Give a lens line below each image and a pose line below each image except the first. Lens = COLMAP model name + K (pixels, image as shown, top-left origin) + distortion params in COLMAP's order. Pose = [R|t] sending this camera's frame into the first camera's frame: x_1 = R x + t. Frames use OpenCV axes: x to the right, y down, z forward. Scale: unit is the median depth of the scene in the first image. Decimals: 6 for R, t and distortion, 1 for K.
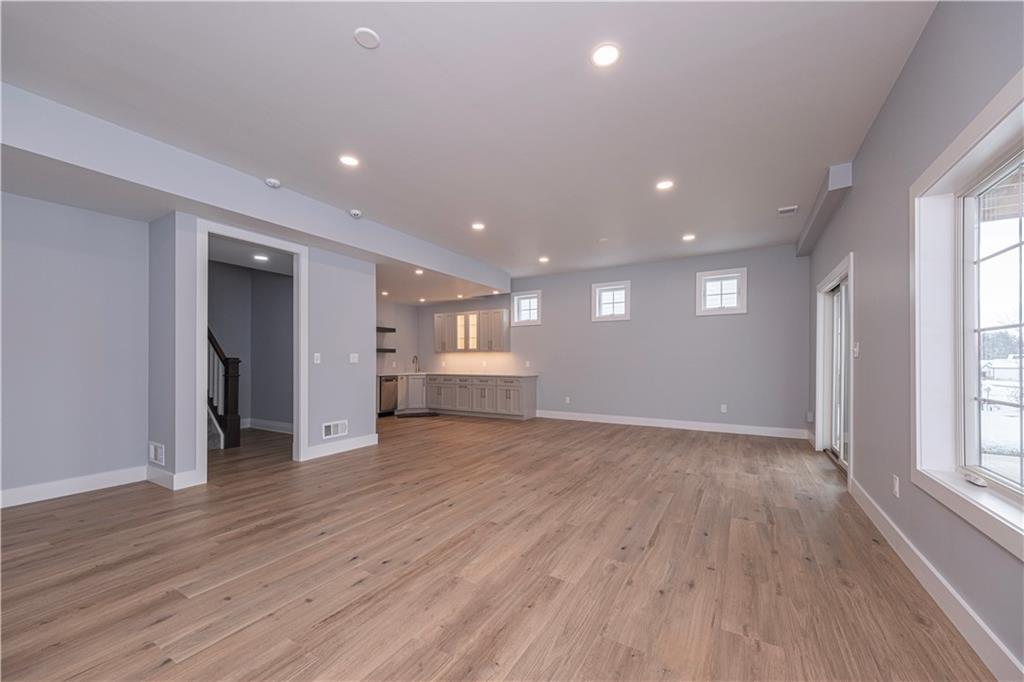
lens RADIAL K [[382.4, 0, 514.2], [0, 382.4, 347.4], [0, 0, 1]] dist [0.000363, -0.000198]
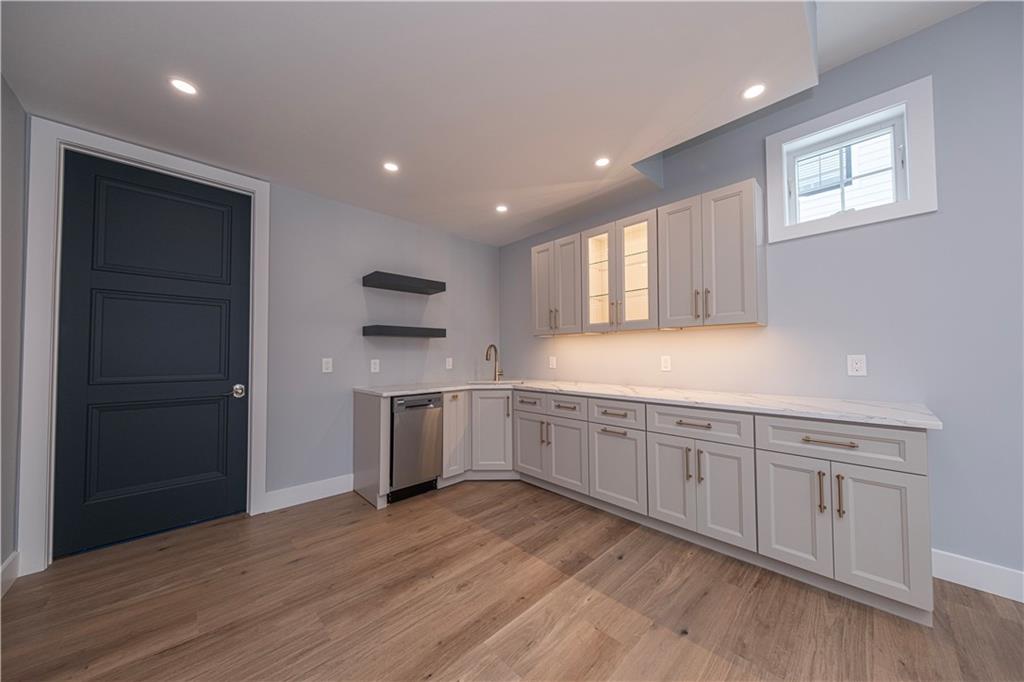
lens RADIAL K [[346.3, 0, 516.2], [0, 346.3, 350.7], [0, 0, 1]] dist [0.000085, -0.000248]
pose [[0.966436, -0.006123, -0.256834, -0.133330], [0.013172, 0.999582, 0.025735, 0.021014], [0.256569, -0.028255, 0.966113, 0.657326]]
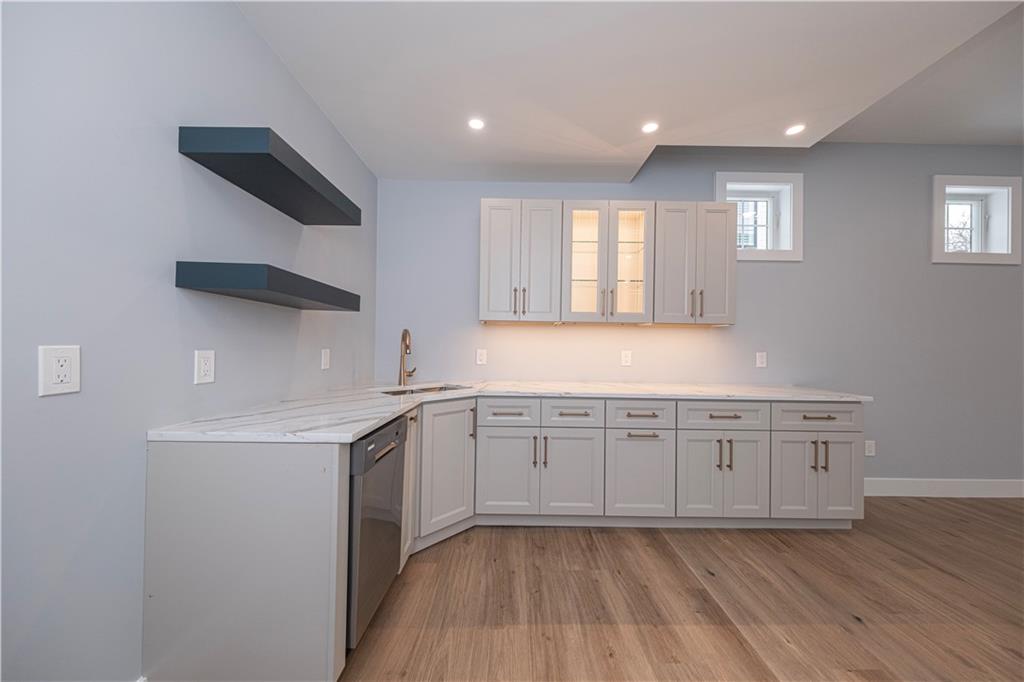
lens RADIAL K [[345.0, 0, 515.0], [0, 345.0, 345.7], [0, 0, 1]] dist [0.000592, -0.000102]
pose [[0.851526, 0.018781, 0.523976, -0.351278], [-0.038724, 0.998882, 0.027129, 0.027123], [-0.522880, -0.043391, 0.851301, 0.791397]]
